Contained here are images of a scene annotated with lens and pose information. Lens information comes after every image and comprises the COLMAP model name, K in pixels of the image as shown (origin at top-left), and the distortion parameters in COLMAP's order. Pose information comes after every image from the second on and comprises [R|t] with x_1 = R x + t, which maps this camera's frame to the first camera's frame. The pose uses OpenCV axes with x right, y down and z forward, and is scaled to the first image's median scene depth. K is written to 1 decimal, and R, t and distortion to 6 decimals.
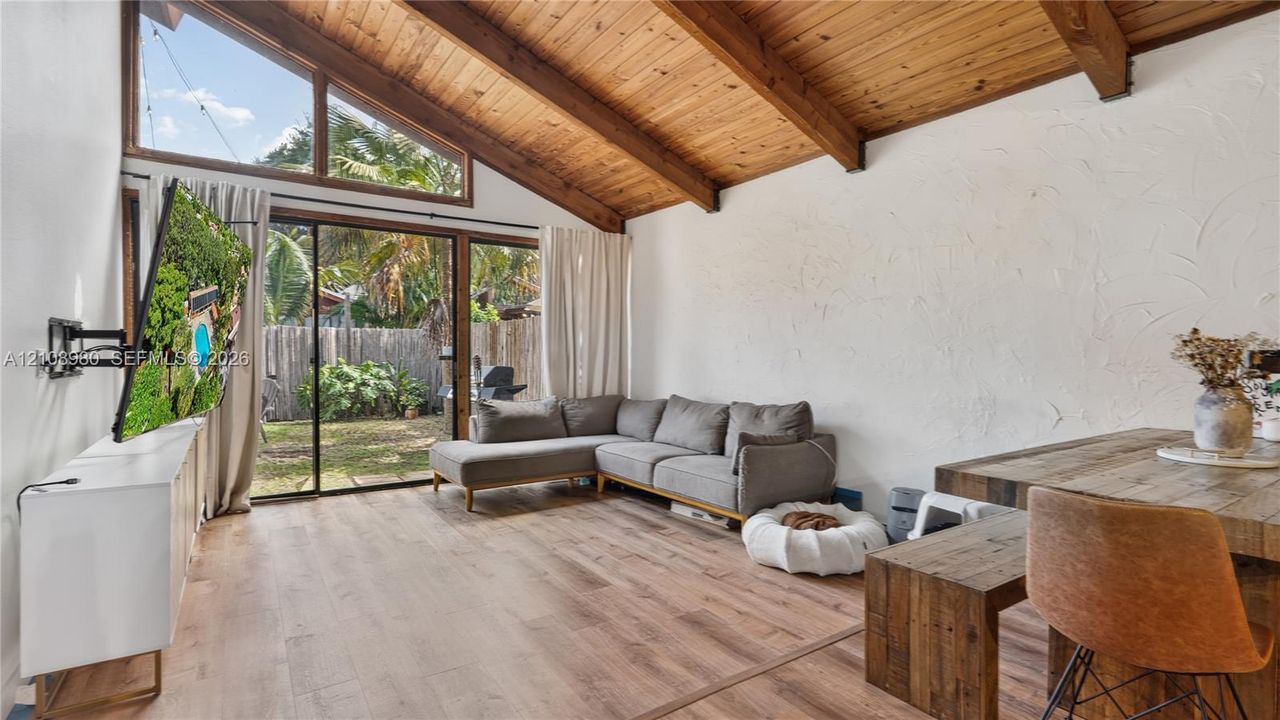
lens RADIAL K [[589.2, 0, 636.0], [0, 589.2, 356.4], [0, 0, 1]] dist [-0.001374, -0.000069]
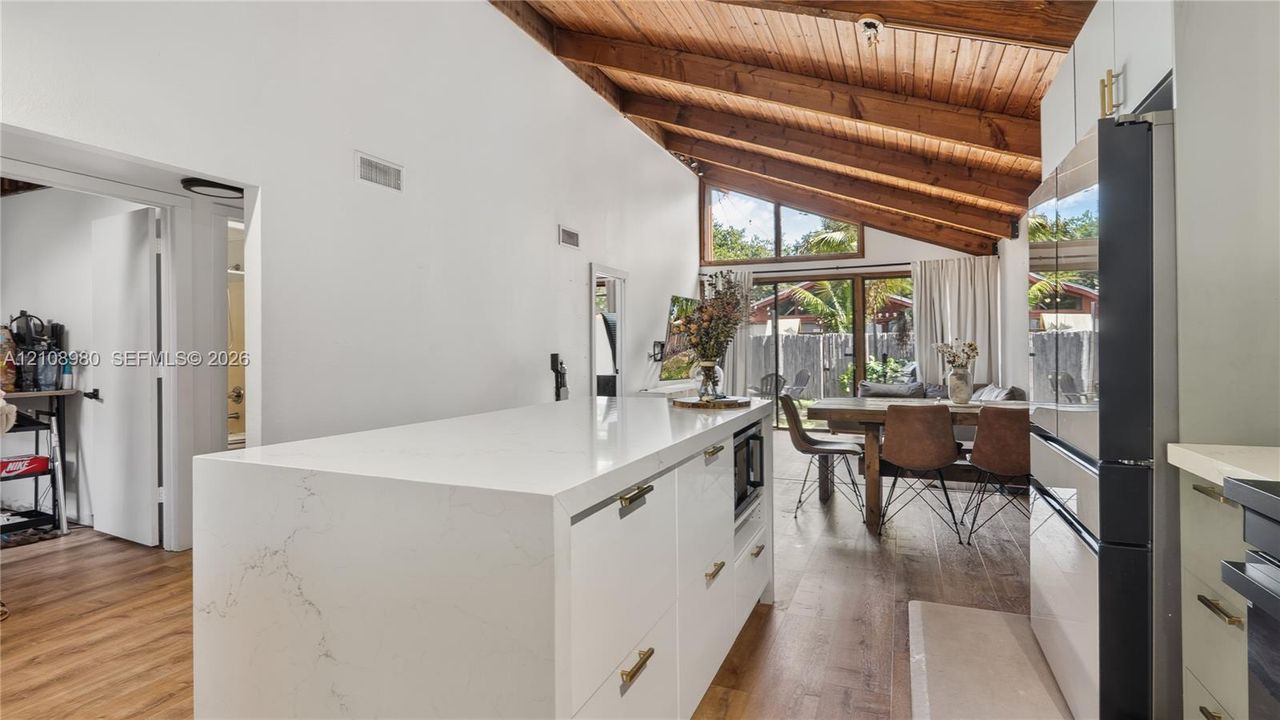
lens RADIAL K [[602.6, 0, 647.9], [0, 602.6, 349.7], [0, 0, 1]] dist [-0.003130, -0.000356]
pose [[0.553484, -0.009743, -0.832803, 0.768827], [0.001417, 0.999941, -0.010757, 0.005910], [0.832858, 0.004774, 0.553465, -0.369904]]
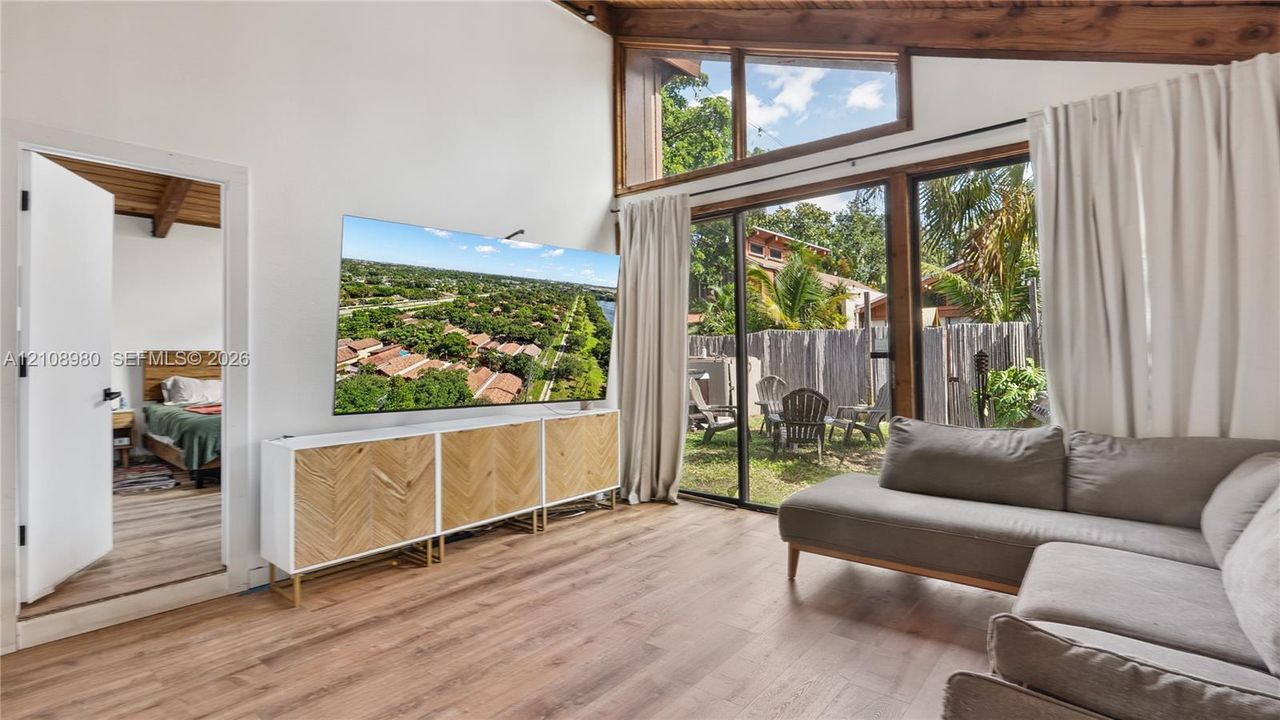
lens RADIAL K [[592.7, 0, 644.1], [0, 592.7, 345.7], [0, 0, 1]] dist [-0.001665, -0.000182]
pose [[0.293872, -0.026364, -0.955481, 0.283870], [0.004290, 0.999646, -0.026263, 0.009272], [0.955835, 0.003619, 0.293881, 0.546199]]
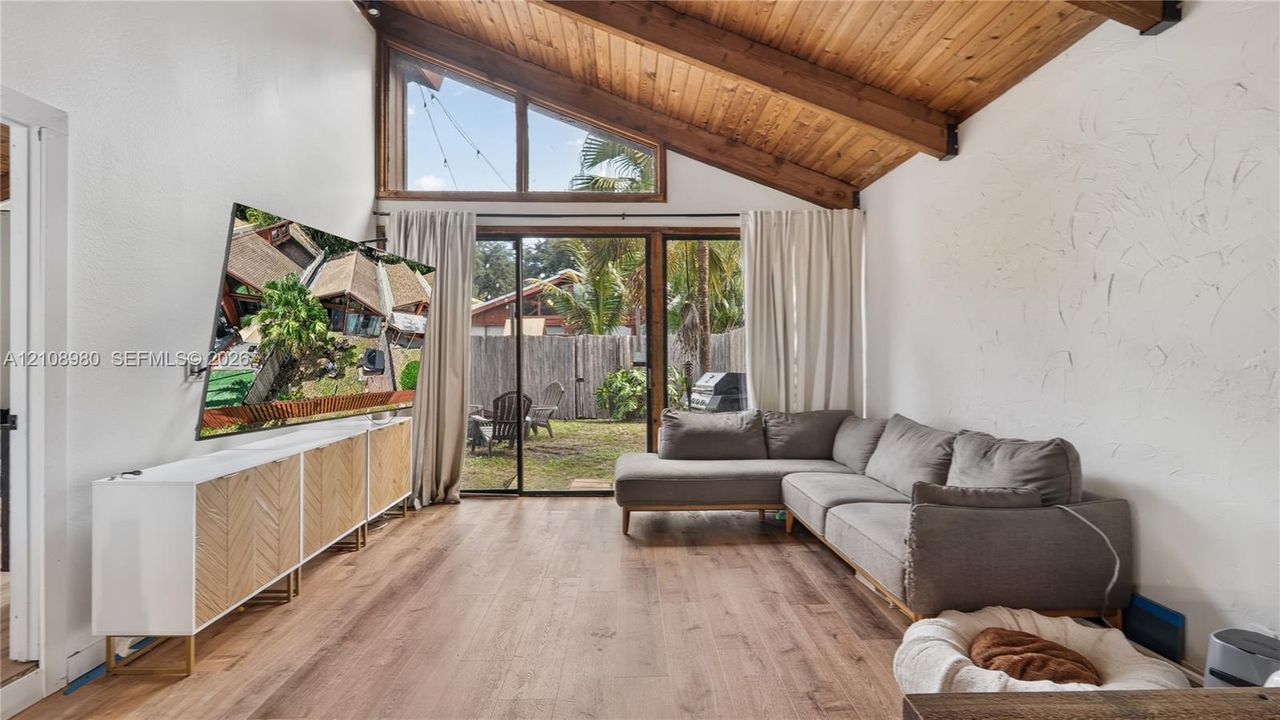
lens RADIAL K [[586.9, 0, 641.3], [0, 586.9, 353.9], [0, 0, 1]] dist [-0.002459, -0.000115]
pose [[0.845460, -0.008598, -0.533970, 0.191997], [0.002697, 0.999926, -0.011831, -0.002698], [0.534033, 0.008562, 0.845421, 0.212122]]
